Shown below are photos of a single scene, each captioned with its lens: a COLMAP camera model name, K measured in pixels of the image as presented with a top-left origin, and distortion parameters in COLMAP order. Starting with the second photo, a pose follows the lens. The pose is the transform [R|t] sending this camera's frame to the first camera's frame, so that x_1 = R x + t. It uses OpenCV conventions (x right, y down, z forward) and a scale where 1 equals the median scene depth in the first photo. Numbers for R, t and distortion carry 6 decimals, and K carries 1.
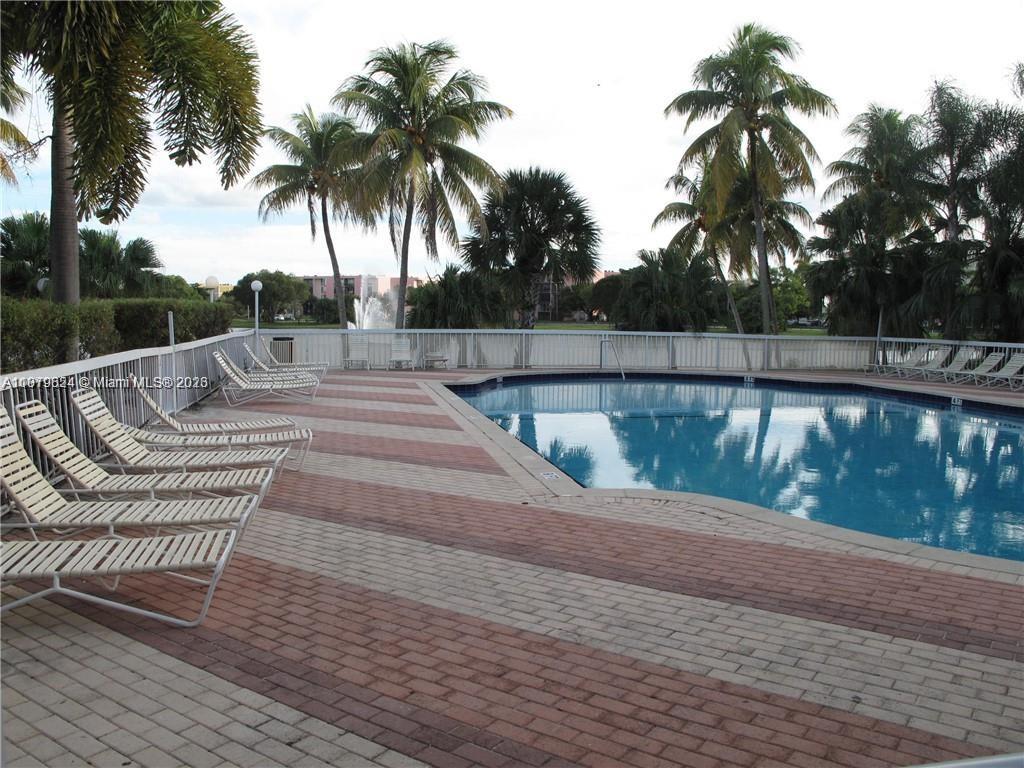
lens RADIAL K [[889.0, 0, 512.0], [0, 889.0, 384.0], [0, 0, 1]] dist [-0.156686, 0.134834]
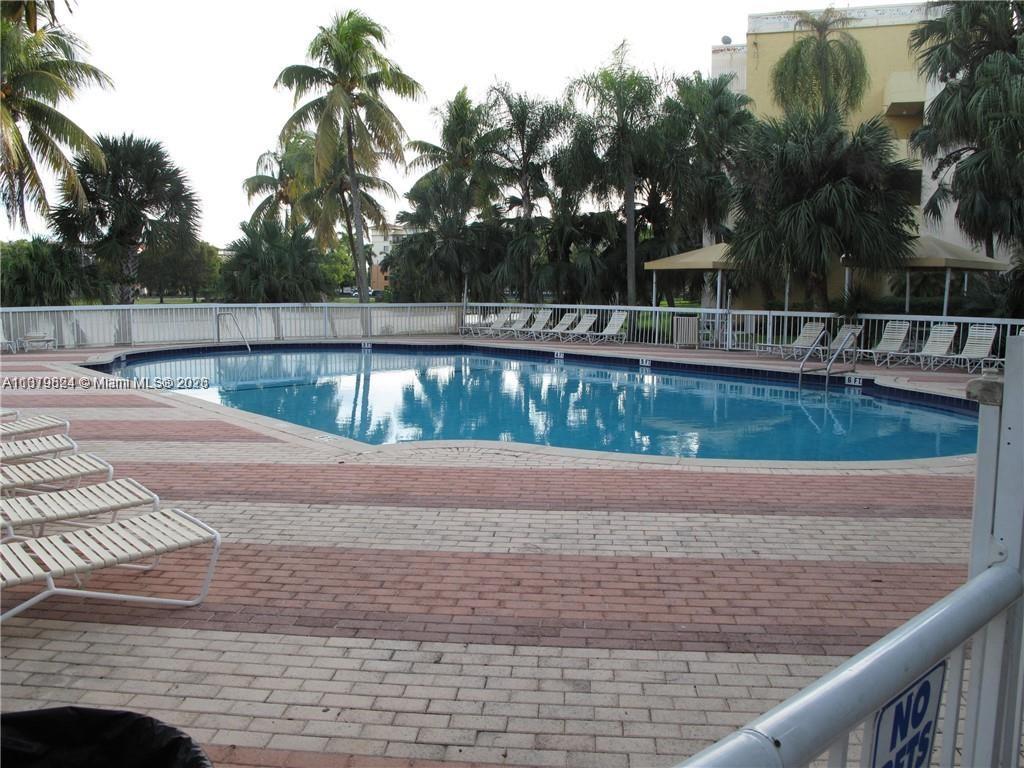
lens RADIAL K [[889.0, 0, 512.0], [0, 889.0, 384.0], [0, 0, 1]] dist [-0.156686, 0.134834]
pose [[0.855674, -0.064938, 0.513425, -0.126407], [0.048064, 0.997780, 0.046095, 0.000347], [-0.515278, -0.014765, 0.856896, -0.006267]]
